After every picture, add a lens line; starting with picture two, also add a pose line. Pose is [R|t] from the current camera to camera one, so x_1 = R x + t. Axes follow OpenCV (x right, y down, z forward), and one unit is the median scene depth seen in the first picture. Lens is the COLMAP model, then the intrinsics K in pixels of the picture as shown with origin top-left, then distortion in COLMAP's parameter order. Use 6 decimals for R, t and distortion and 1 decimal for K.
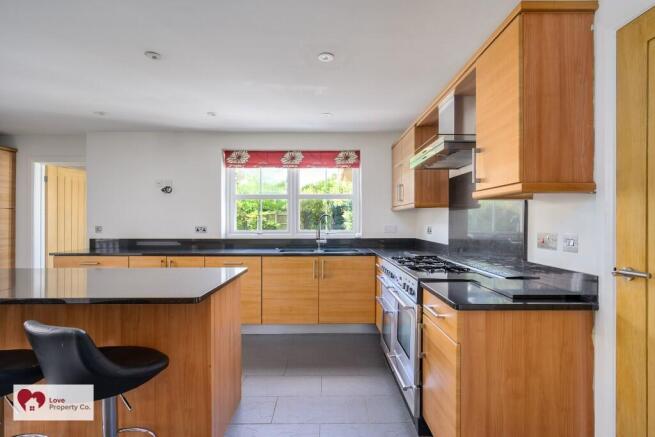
lens RADIAL K [[318.6, 0, 326.7], [0, 318.6, 221.4], [0, 0, 1]] dist [0.003641, 0.000113]
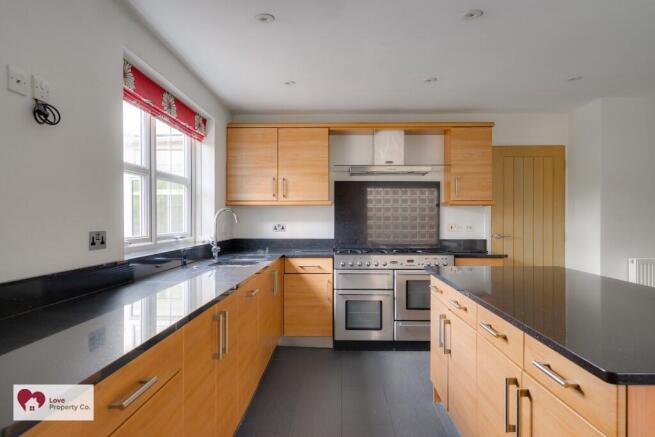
lens RADIAL K [[451.7, 0, 330.8], [0, 451.7, 220.5], [0, 0, 1]] dist [-0.004746, 0.002106]
pose [[0.021908, -0.004132, 0.999751, -1.125710], [0.002802, 0.999988, 0.004071, 0.000814], [-0.999756, 0.002712, 0.021919, 0.880342]]
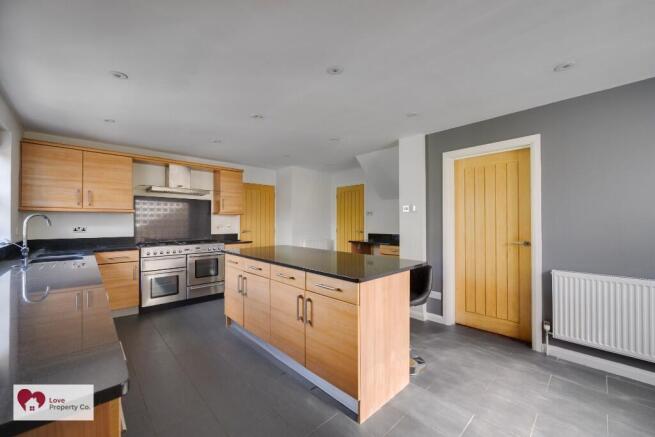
lens RADIAL K [[260.5, 0, 326.8], [0, 260.5, 219.8], [0, 0, 1]] dist [-0.001479, -0.000053]
pose [[-0.690369, 0.005014, 0.723440, -1.125431], [0.002924, 0.999987, -0.004140, -0.002518], [-0.723452, -0.000743, -0.690374, 1.083736]]
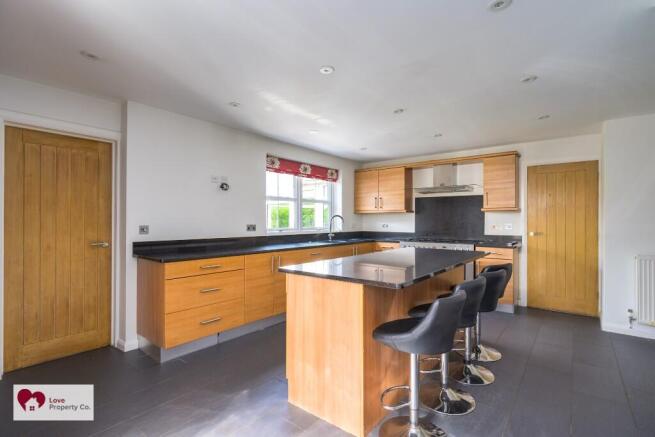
lens RADIAL K [[318.6, 0, 324.9], [0, 318.6, 219.9], [0, 0, 1]] dist [0.003641, 0.000113]
pose [[0.629052, 0.002968, 0.777358, -1.289431], [0.000076, 0.999992, -0.003879, 0.004721], [-0.777363, 0.002499, 0.629047, 0.200337]]
